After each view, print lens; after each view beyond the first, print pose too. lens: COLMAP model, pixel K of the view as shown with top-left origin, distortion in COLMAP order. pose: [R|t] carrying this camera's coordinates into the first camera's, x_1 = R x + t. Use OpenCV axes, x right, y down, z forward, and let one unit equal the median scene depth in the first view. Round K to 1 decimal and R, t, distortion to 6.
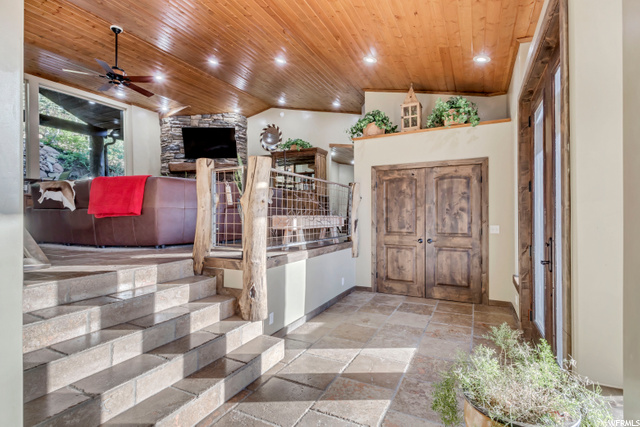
lens RADIAL K [[304.0, 0, 320.4], [0, 304.0, 214.4], [0, 0, 1]] dist [0.000094, 0.000728]
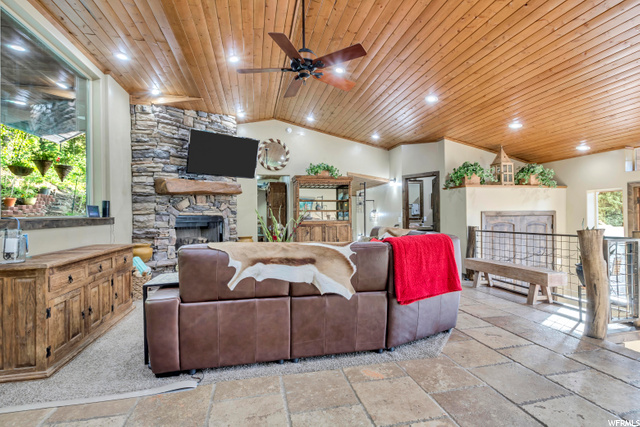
lens RADIAL K [[304.0, 0, 317.2], [0, 304.0, 213.7], [0, 0, 1]] dist [0.000094, 0.000728]
pose [[0.787786, 0.004366, 0.615933, -1.013245], [0.006066, 0.999871, -0.014845, -0.136269], [-0.615919, 0.015431, 0.787658, 0.481701]]
